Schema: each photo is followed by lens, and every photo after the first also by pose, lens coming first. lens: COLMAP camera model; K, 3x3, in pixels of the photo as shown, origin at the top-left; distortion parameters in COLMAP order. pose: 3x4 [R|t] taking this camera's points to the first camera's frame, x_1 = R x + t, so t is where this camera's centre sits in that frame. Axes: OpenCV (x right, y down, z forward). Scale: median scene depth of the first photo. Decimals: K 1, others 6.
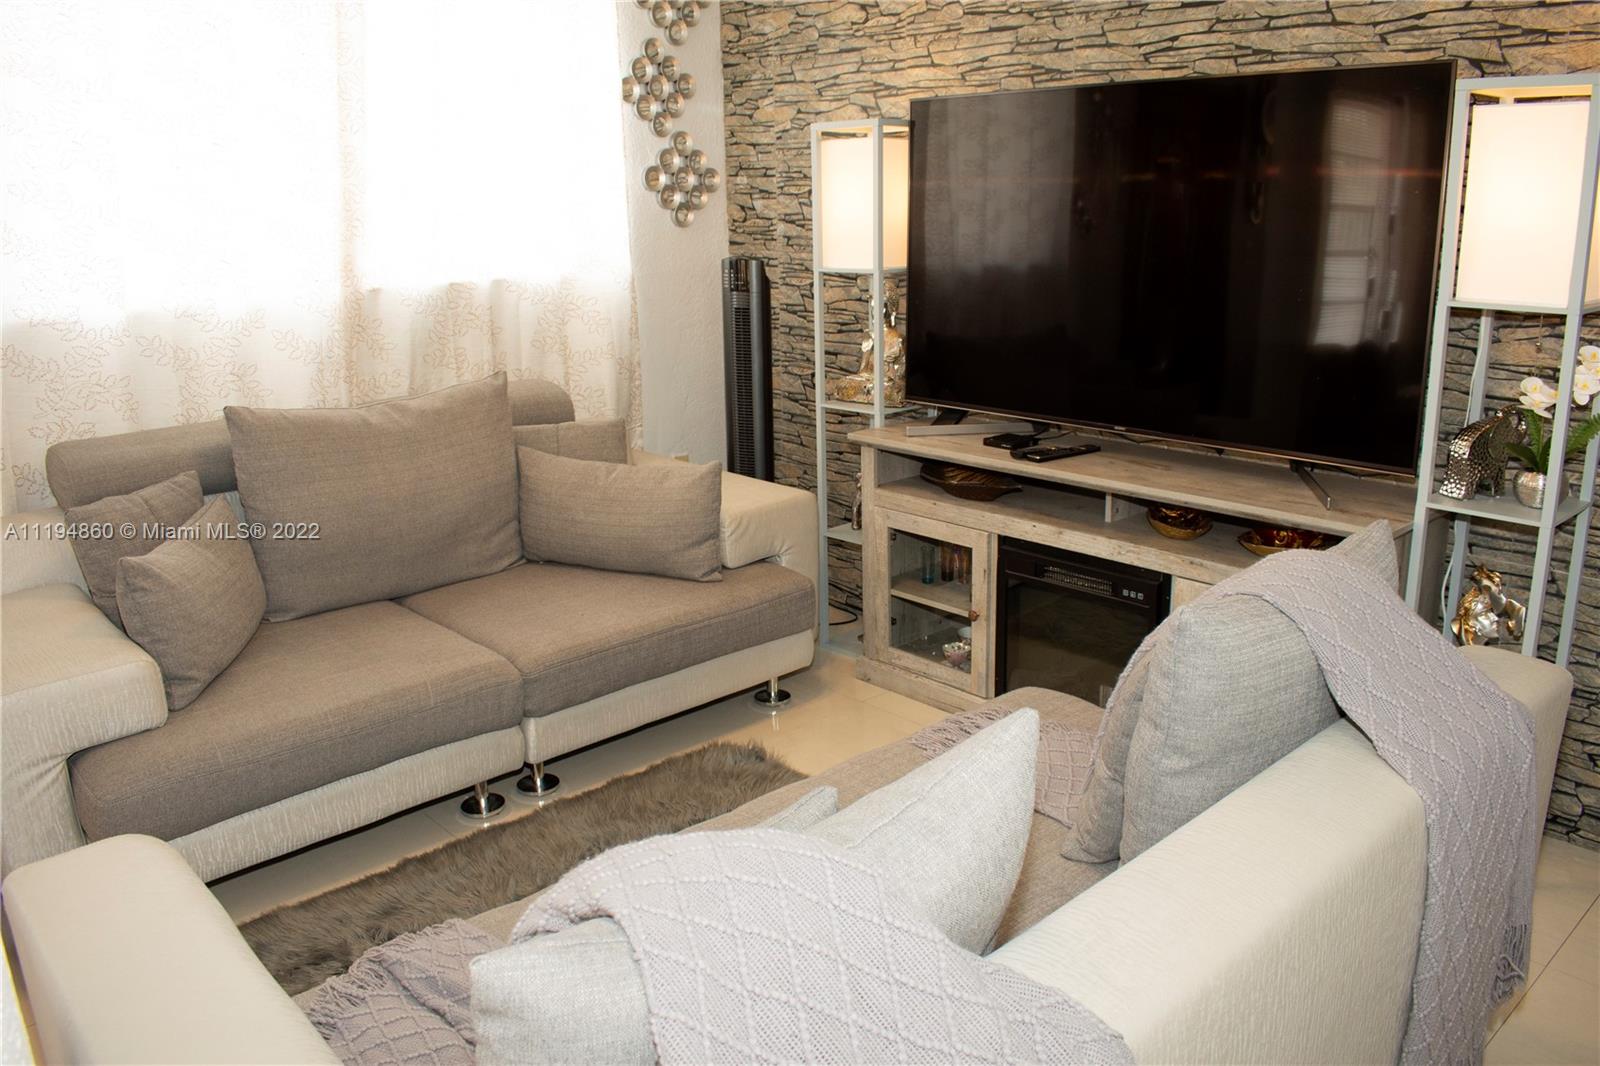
lens RADIAL K [[1262.6, 0, 800.0], [0, 1262.6, 533.0], [0, 0, 1]] dist [-0.098404, 0.013428]
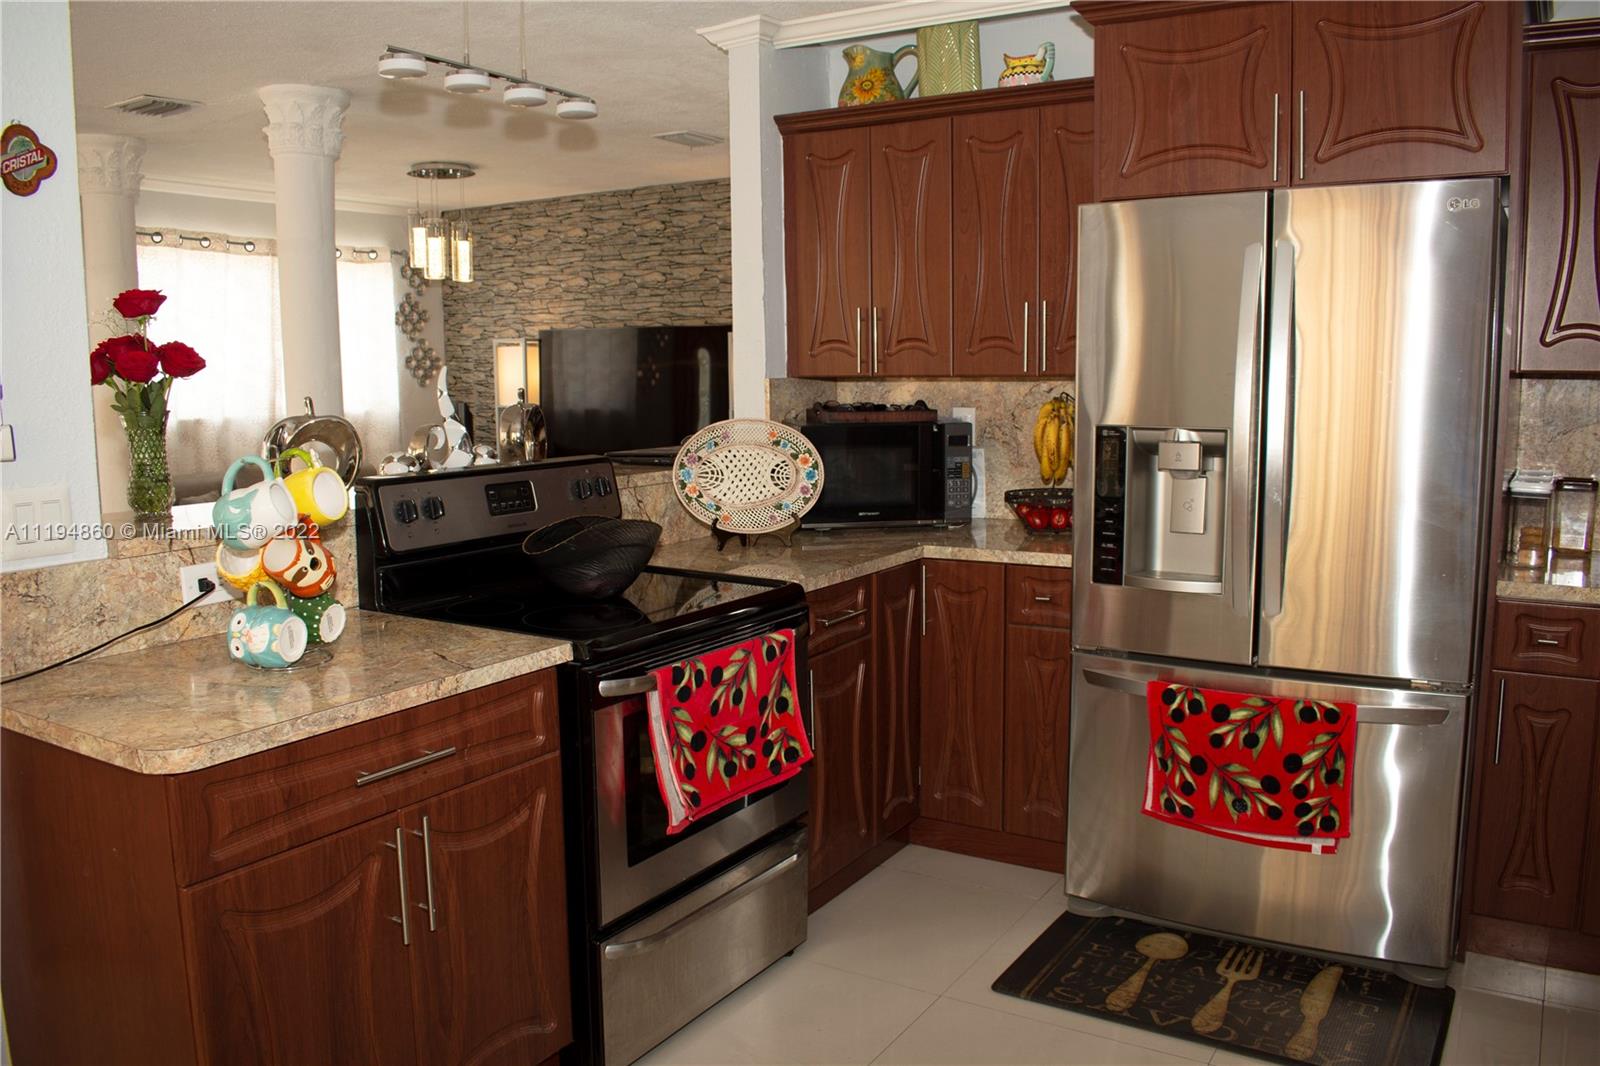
lens RADIAL K [[1262.6, 0, 800.0], [0, 1262.6, 533.0], [0, 0, 1]] dist [-0.098404, 0.013428]
pose [[0.962386, -0.022702, 0.270735, -0.070840], [0.057978, 0.990709, -0.123020, 0.288147], [-0.265427, 0.134089, 0.954761, -1.112414]]
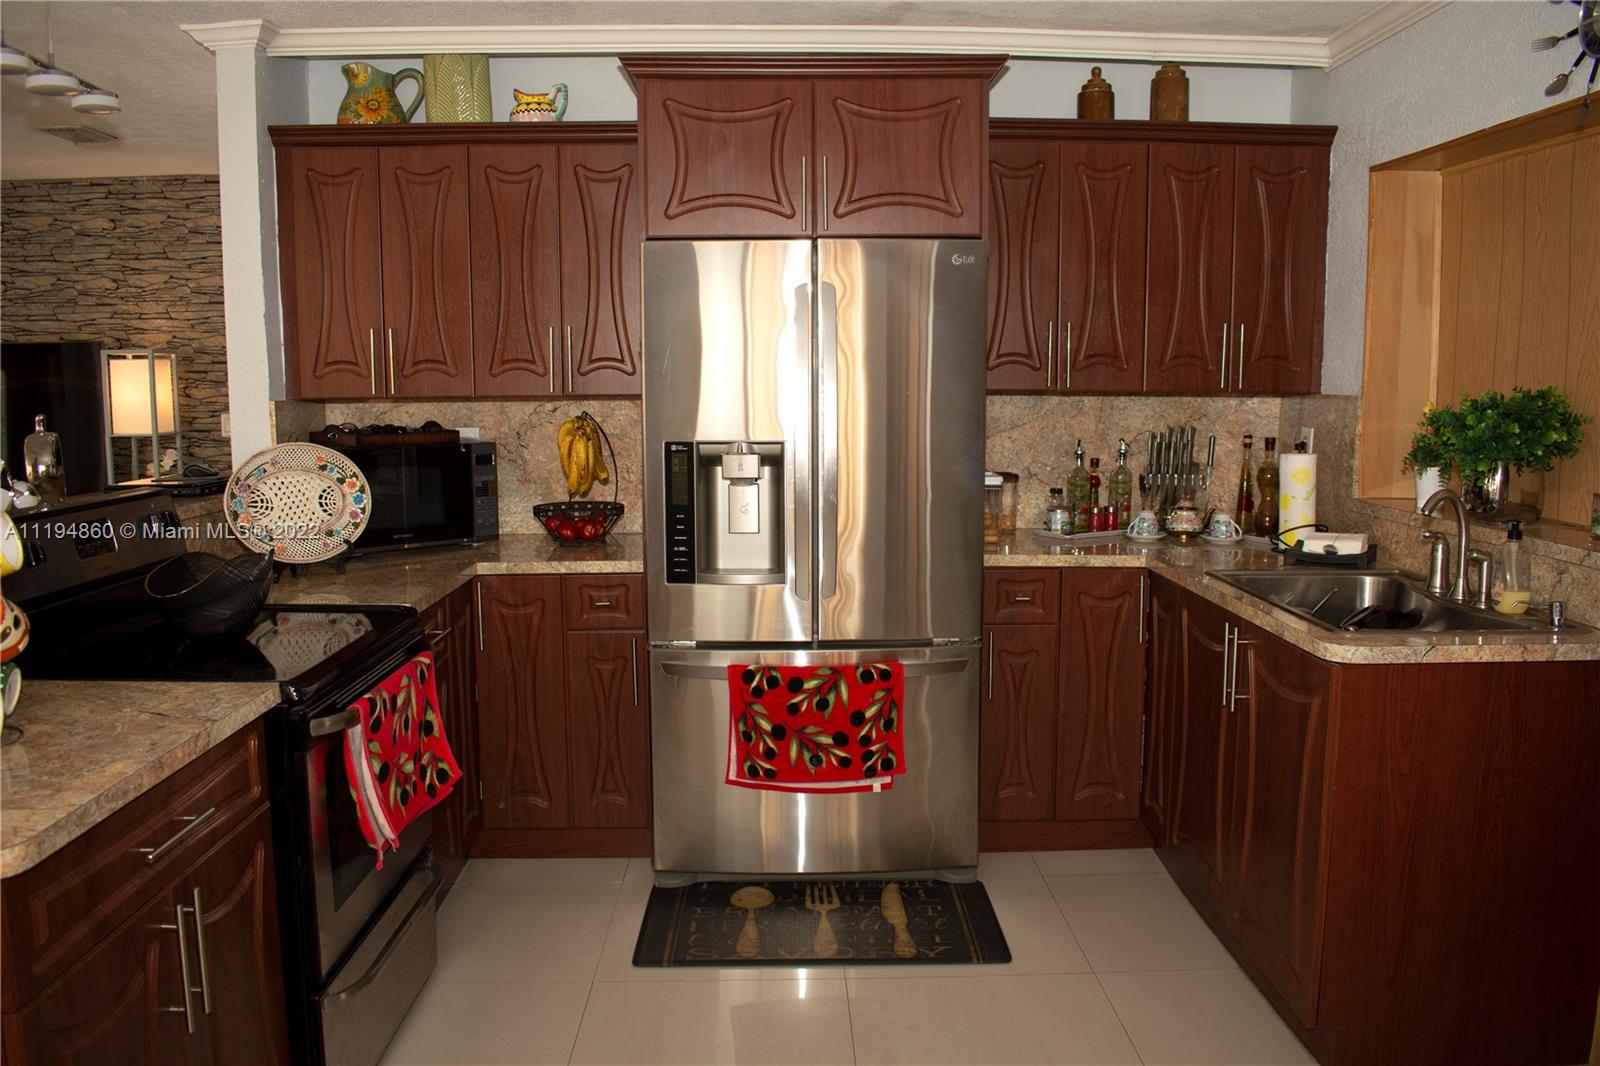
lens RADIAL K [[1262.6, 0, 800.0], [0, 1262.6, 533.0], [0, 0, 1]] dist [-0.098404, 0.013428]
pose [[0.654347, -0.071119, 0.752843, -0.287400], [0.181185, 0.981313, -0.064779, 0.271014], [-0.734168, 0.178792, 0.655005, -1.048475]]
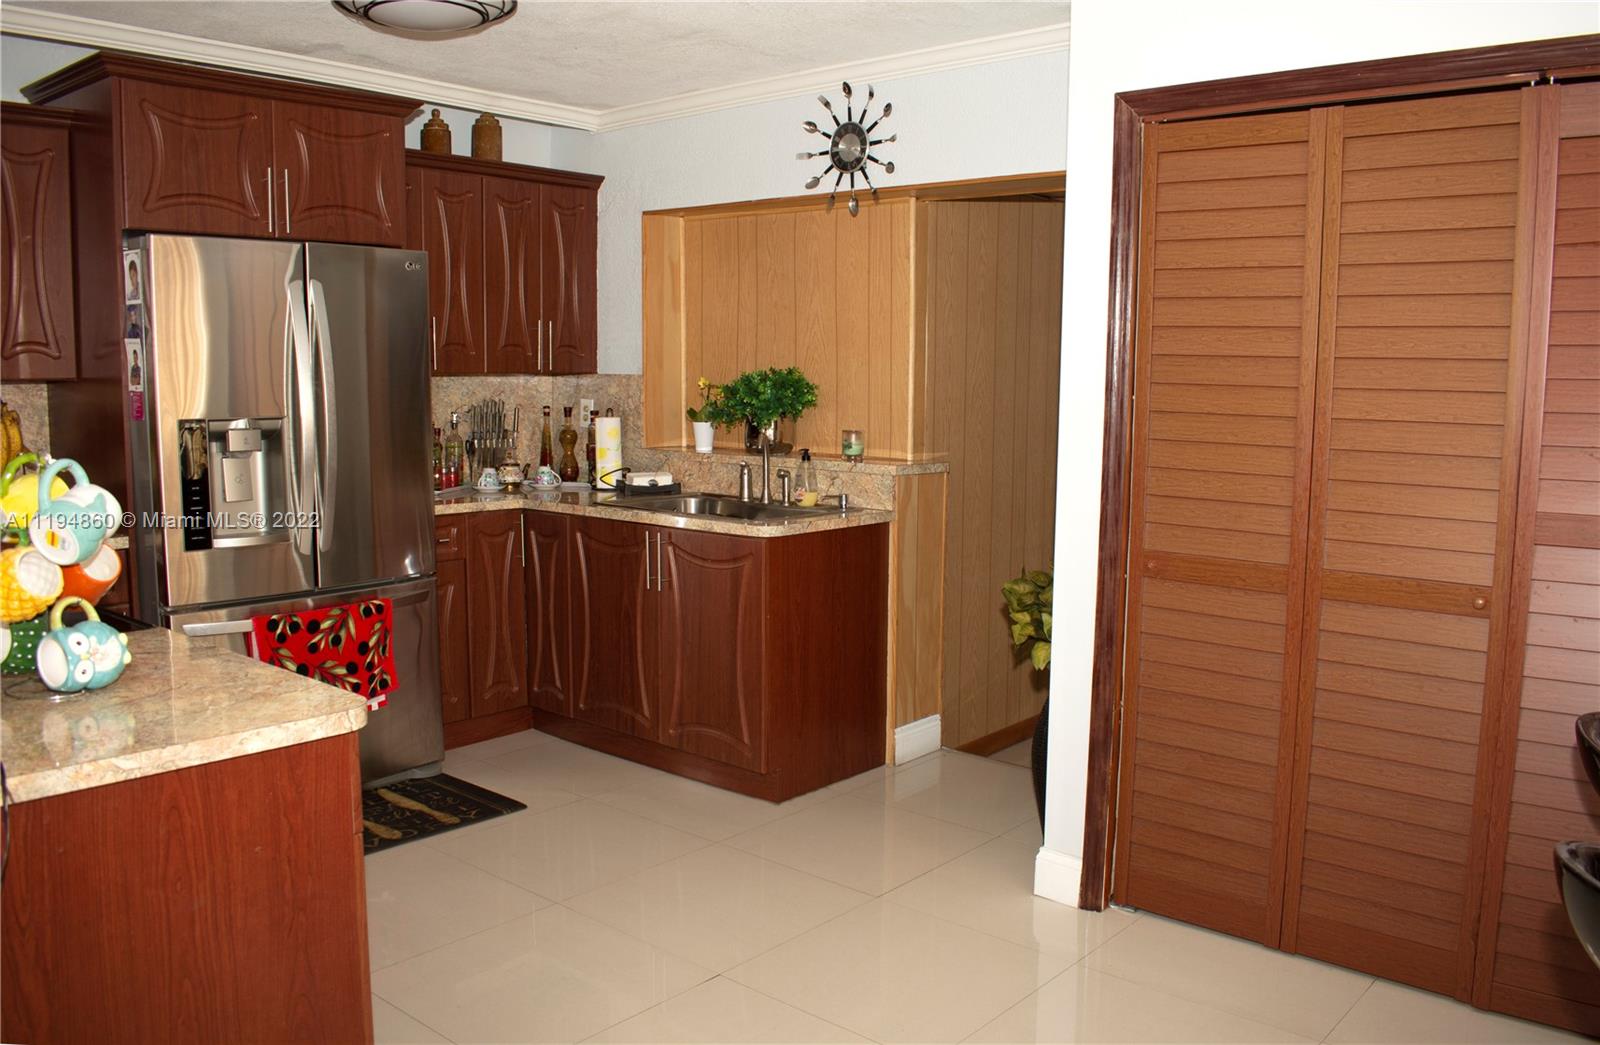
lens RADIAL K [[1311.7, 0, 800.0], [0, 1311.7, 522.5], [0, 0, 1]] dist [-0.084966, -0.002461]
pose [[-0.119269, -0.094879, 0.988318, -0.717948], [0.251228, 0.960146, 0.122492, 0.205362], [-0.960552, 0.262902, -0.090680, -0.747311]]
